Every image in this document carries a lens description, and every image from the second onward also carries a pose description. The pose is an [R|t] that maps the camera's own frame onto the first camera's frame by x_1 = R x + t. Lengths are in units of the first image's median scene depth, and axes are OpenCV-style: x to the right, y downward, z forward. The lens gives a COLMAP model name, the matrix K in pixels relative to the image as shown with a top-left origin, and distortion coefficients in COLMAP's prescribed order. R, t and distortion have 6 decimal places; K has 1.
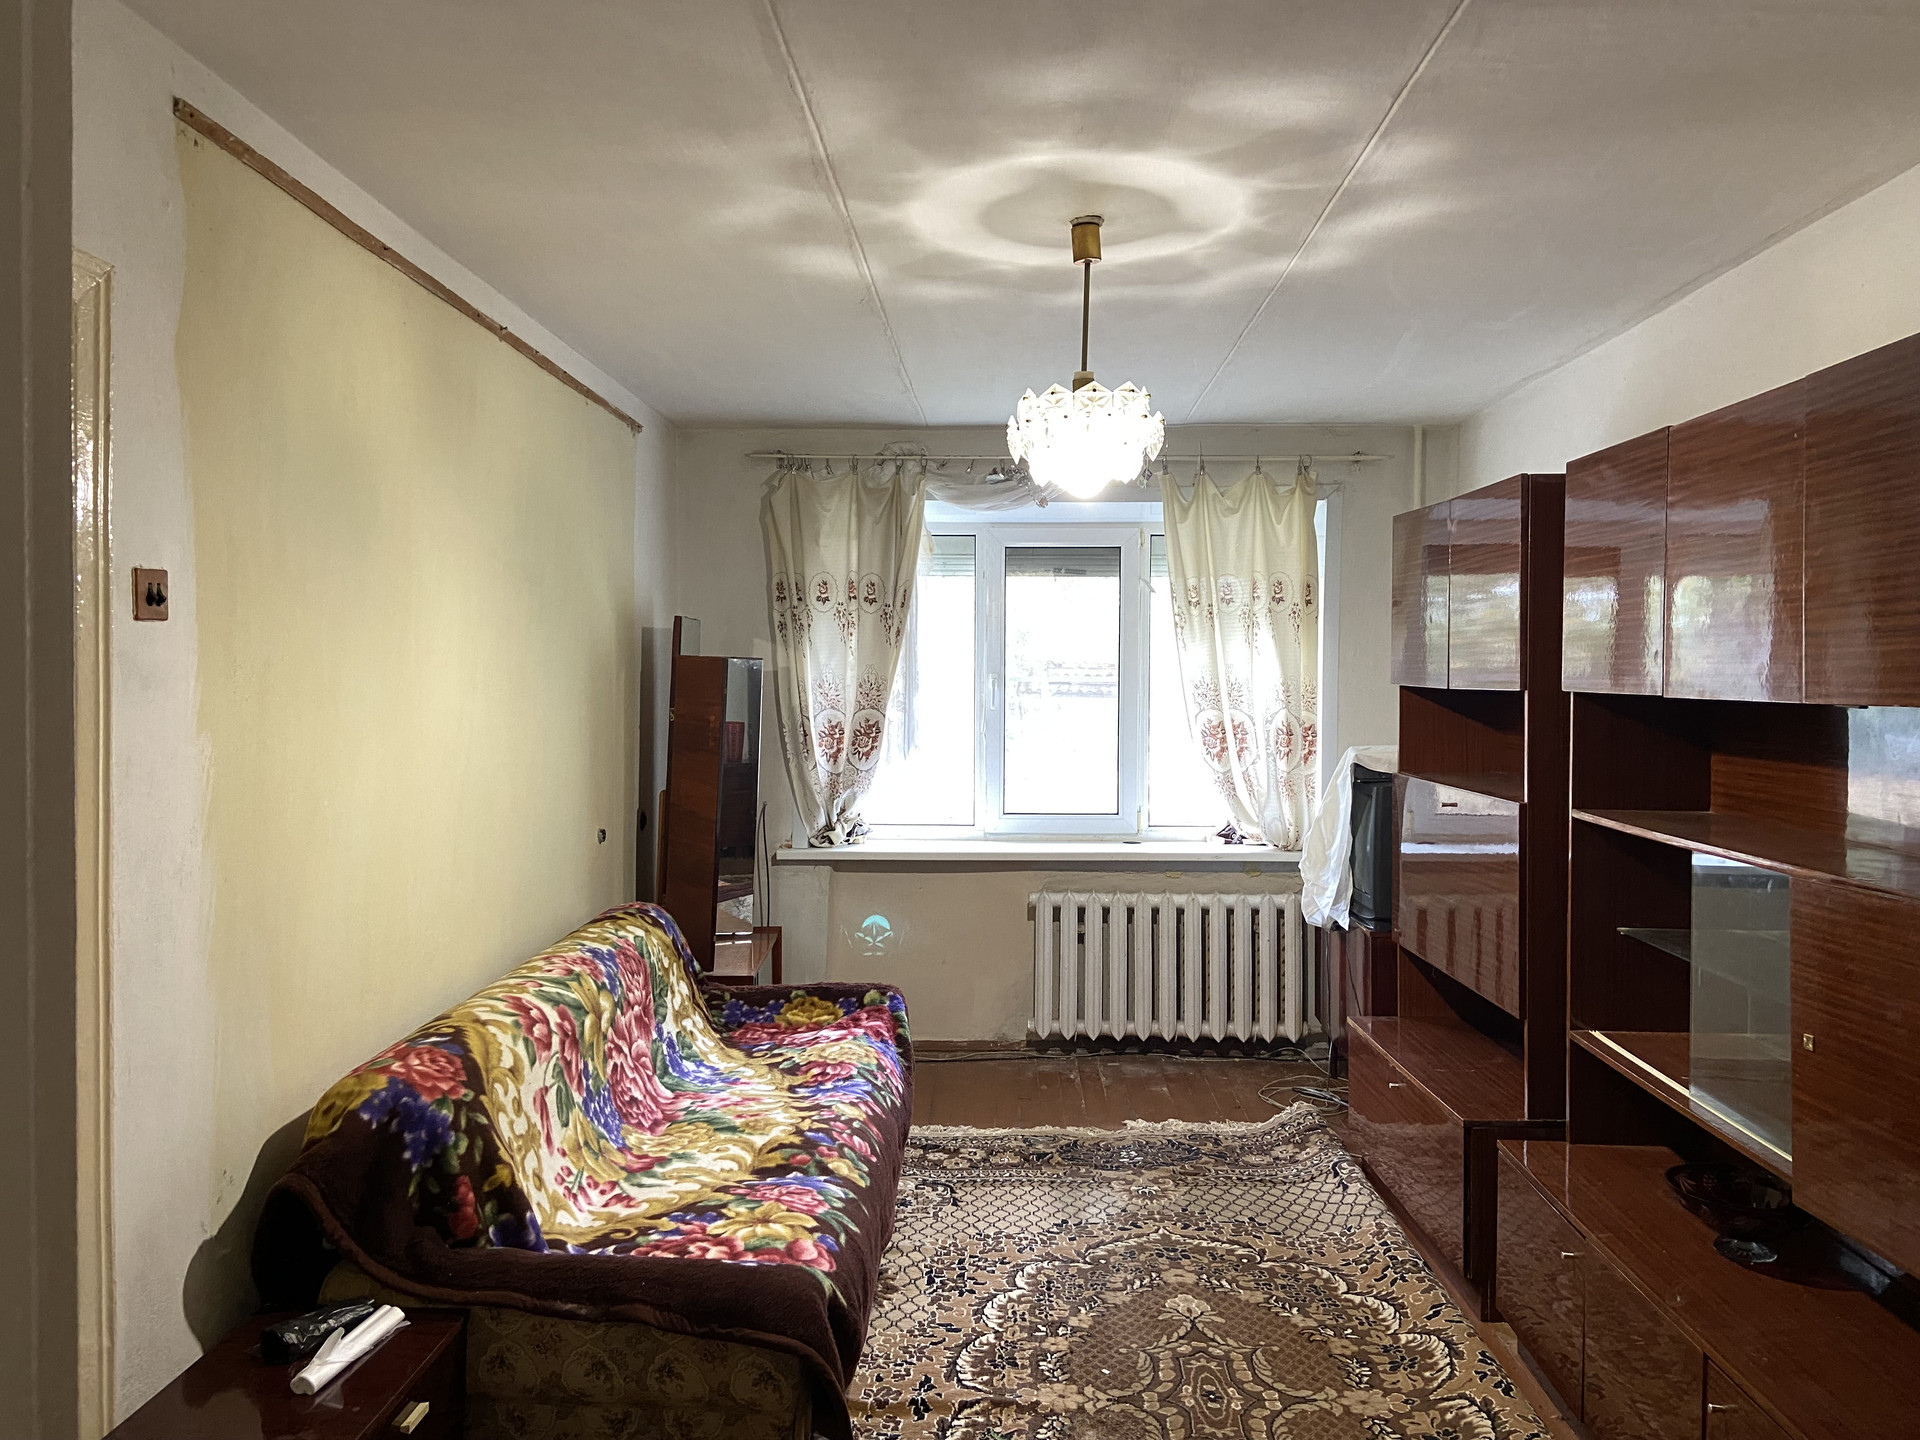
lens RADIAL K [[1443.5, 0, 952.2], [0, 1443.5, 725.0], [0, 0, 1]] dist [0.080204, -0.096966]
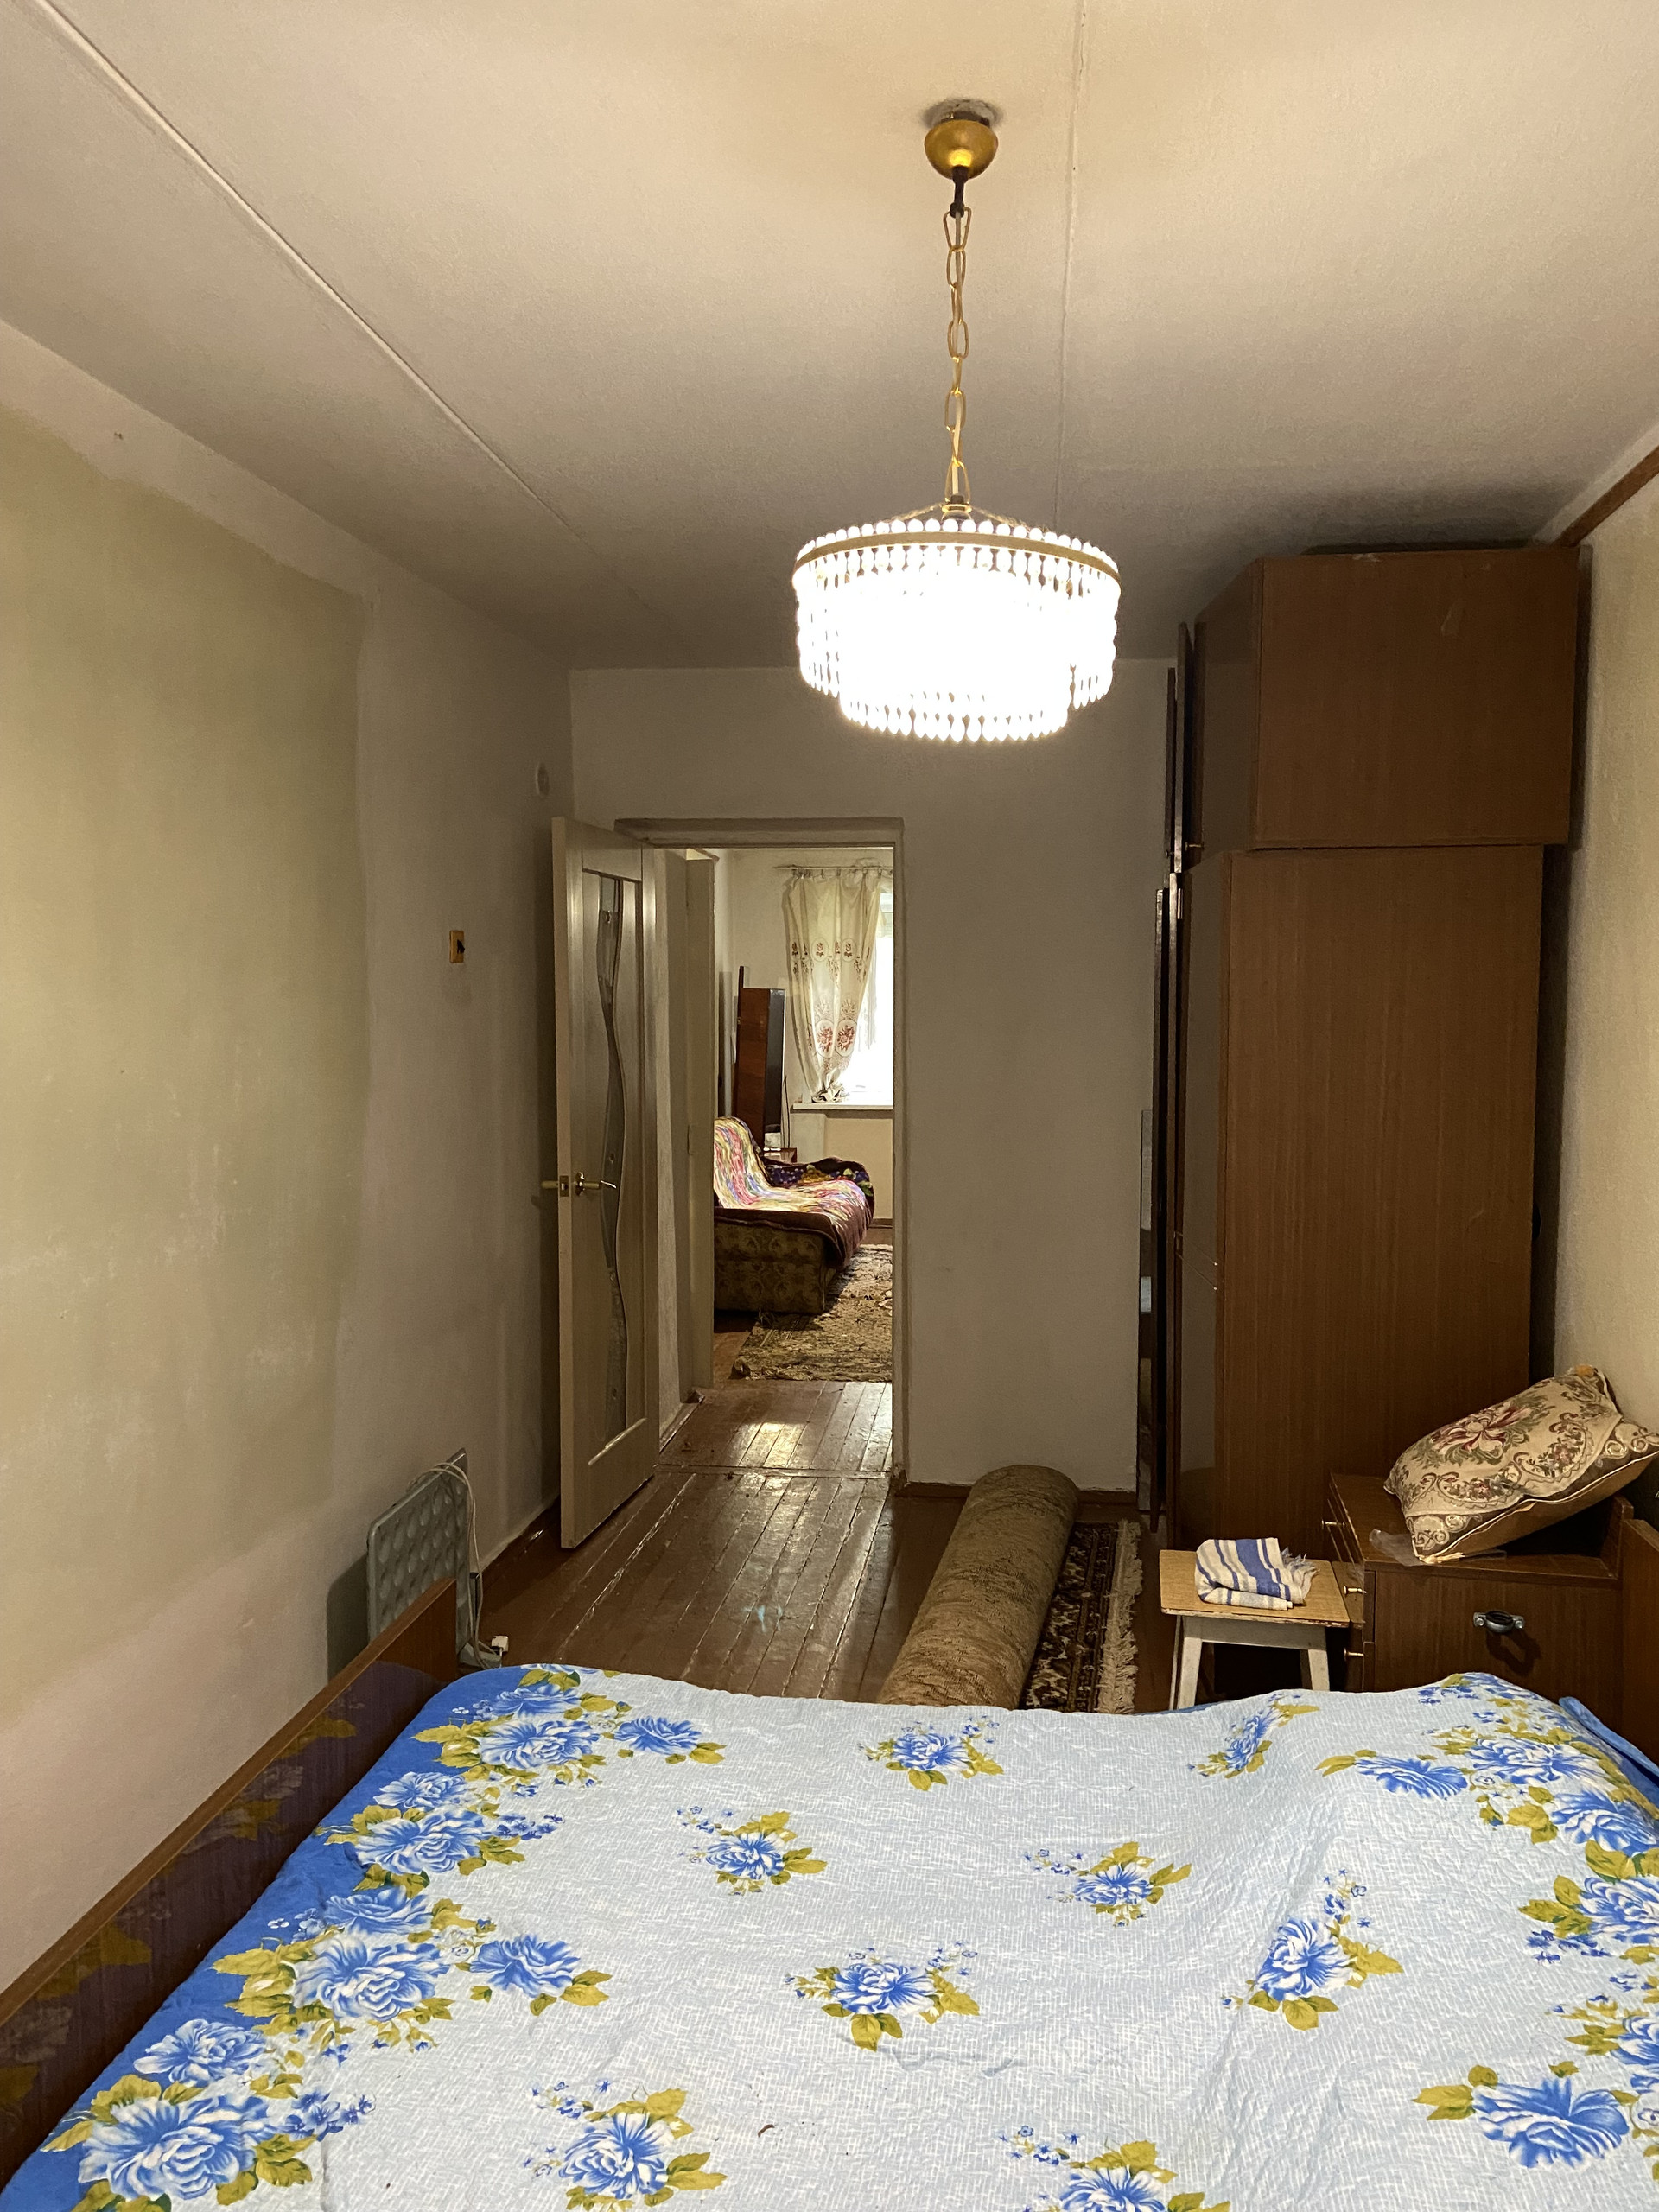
lens RADIAL K [[1663.0, 0, 828.5], [0, 1663.0, 1126.6], [0, 0, 1]] dist [0.080204, -0.096966]
pose [[0.997445, -0.002126, -0.071408, 0.097702], [0.004733, 0.999327, 0.036368, 0.072589], [0.071283, -0.036613, 0.996784, -1.567946]]
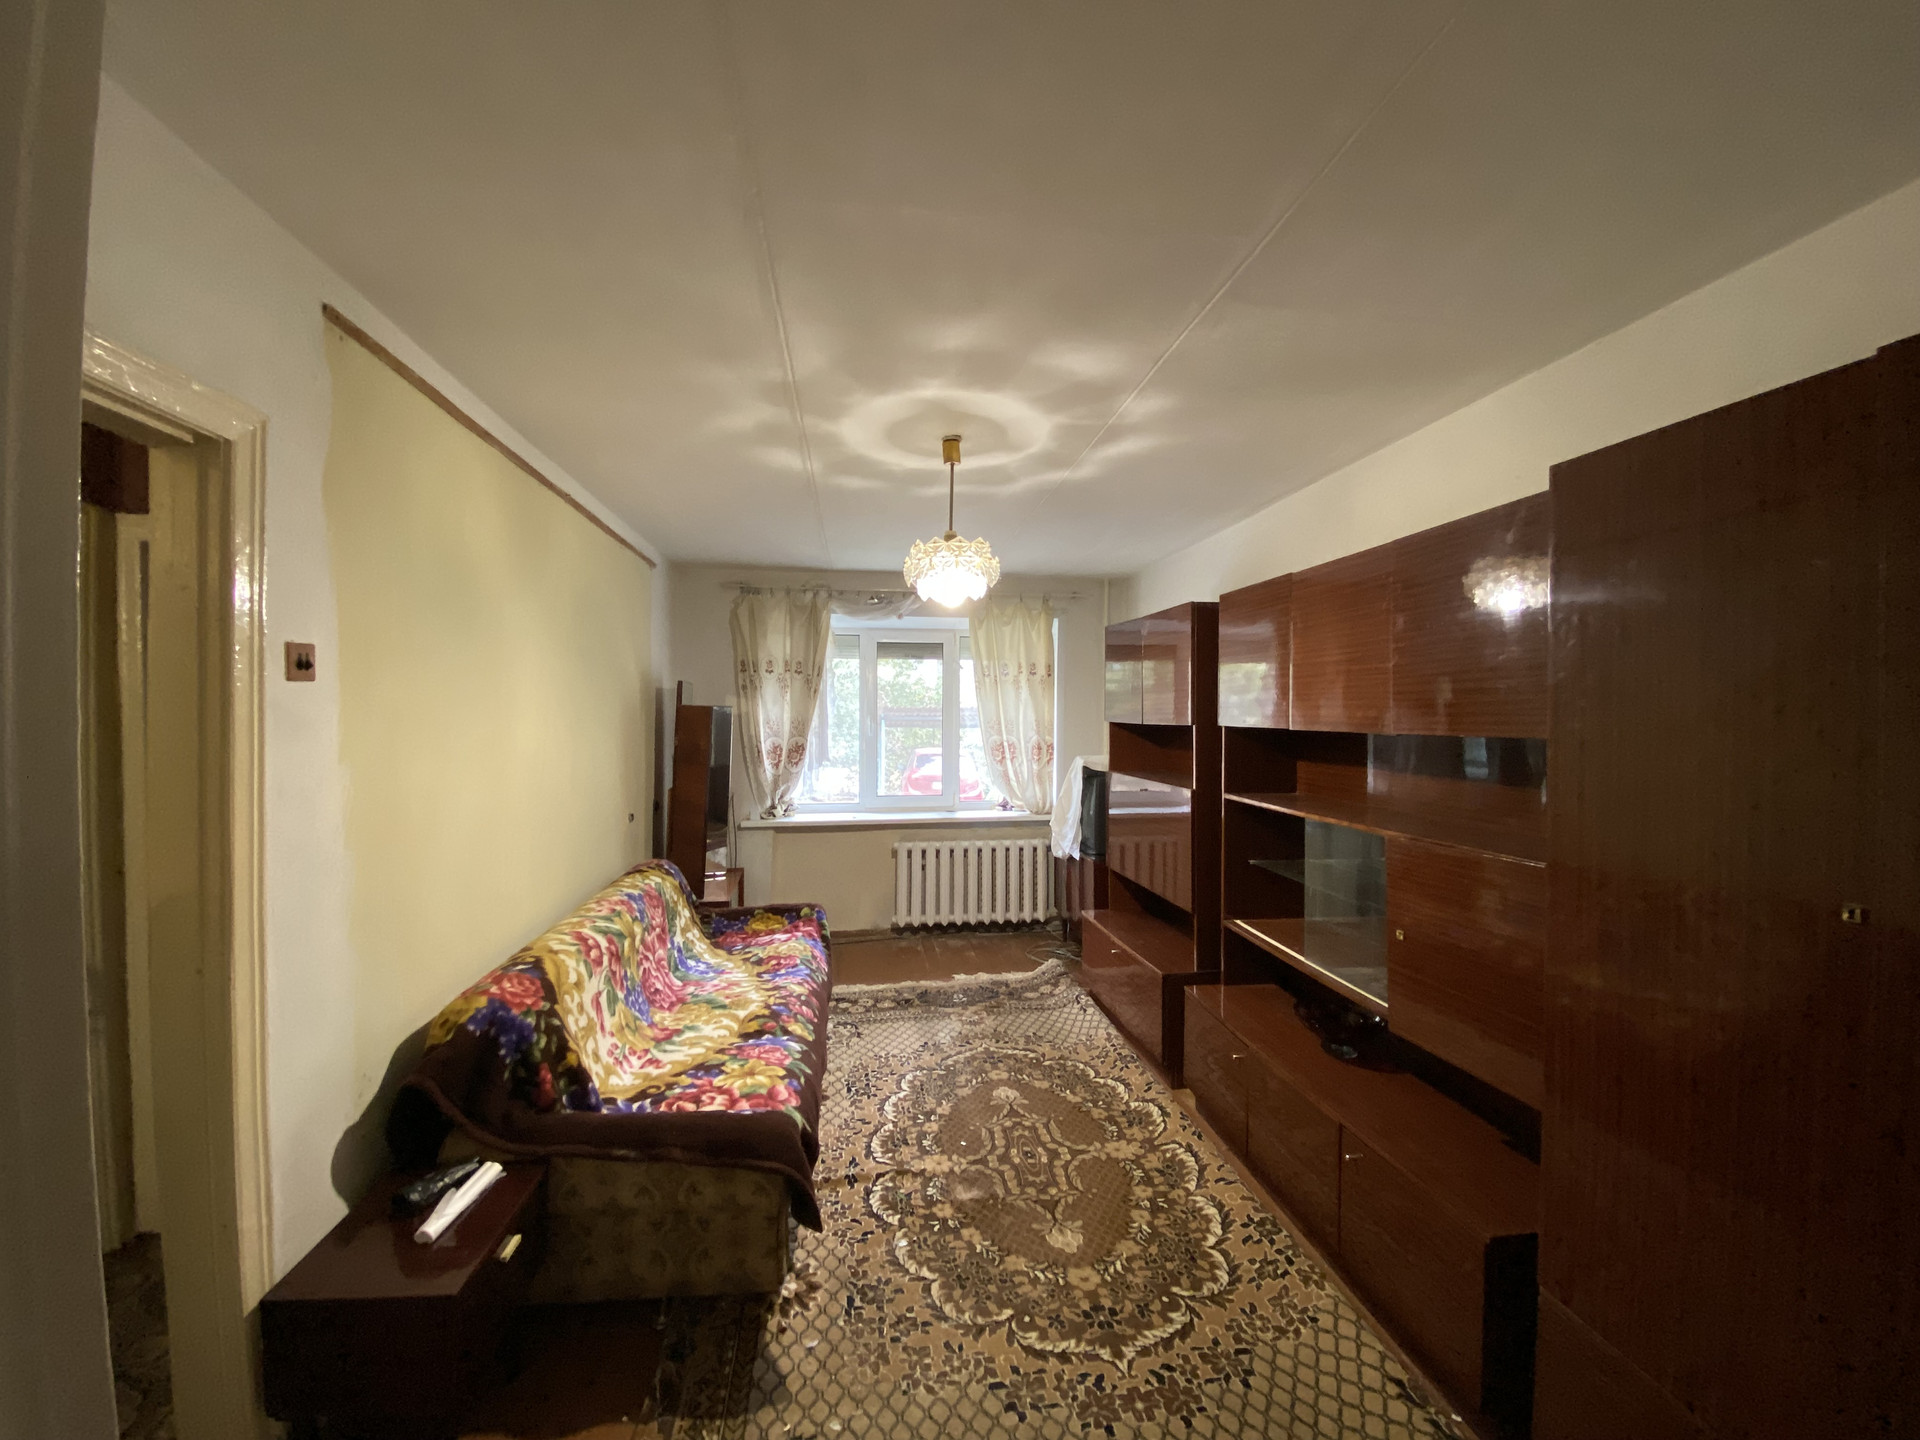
lens RADIAL K [[779.4, 0, 953.8], [0, 779.4, 728.0], [0, 0, 1]] dist [-0.011183, -0.008221]
pose [[0.986829, -0.005523, 0.161672, -0.041153], [0.008268, 0.999833, -0.016316, -0.007568], [-0.161555, 0.017438, 0.986710, 0.128623]]
